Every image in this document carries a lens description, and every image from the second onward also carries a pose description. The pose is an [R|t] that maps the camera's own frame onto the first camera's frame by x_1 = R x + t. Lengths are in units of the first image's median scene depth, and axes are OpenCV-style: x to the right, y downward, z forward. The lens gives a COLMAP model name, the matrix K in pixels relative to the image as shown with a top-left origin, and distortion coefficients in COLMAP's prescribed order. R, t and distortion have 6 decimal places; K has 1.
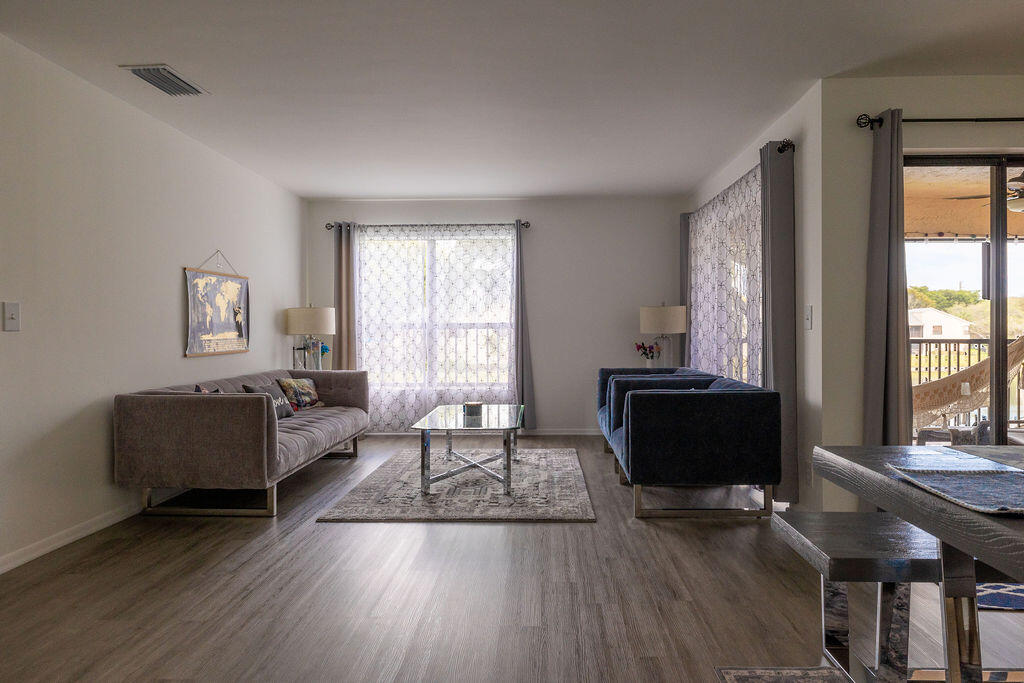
lens RADIAL K [[645.0, 0, 516.7], [0, 645.0, 330.8], [0, 0, 1]] dist [0.003006, 0.000360]
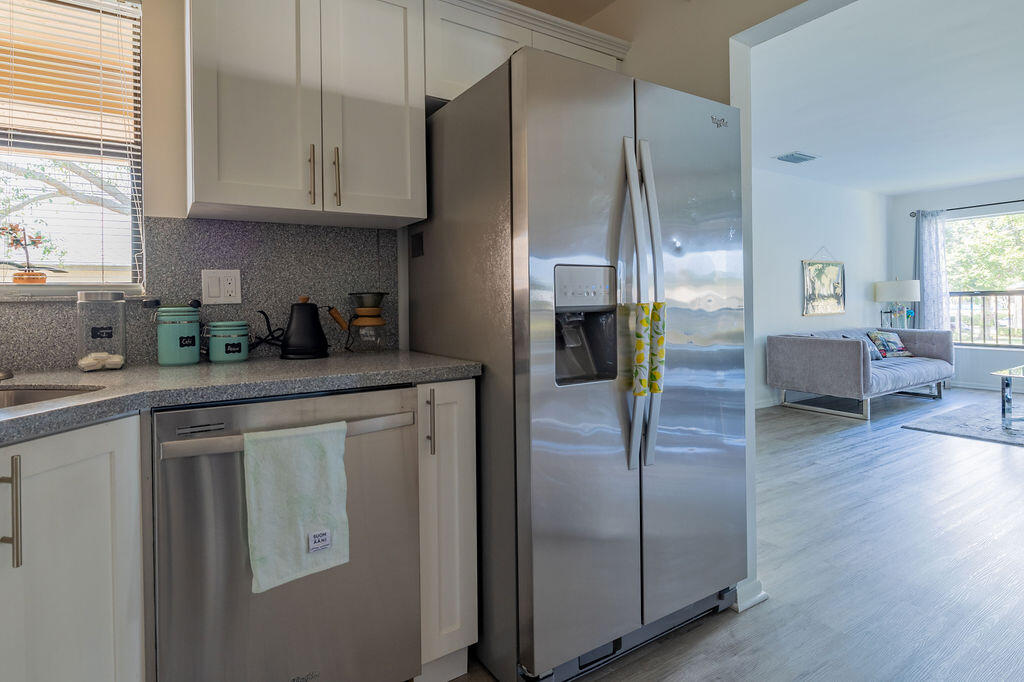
lens RADIAL K [[539.4, 0, 475.0], [0, 539.4, 304.9], [0, 0, 1]] dist [-0.004554, -0.001420]
pose [[0.561511, -0.002636, -0.827465, 0.139380], [0.011451, 0.999924, 0.004585, -0.002783], [0.827390, -0.012050, 0.561498, -0.433171]]
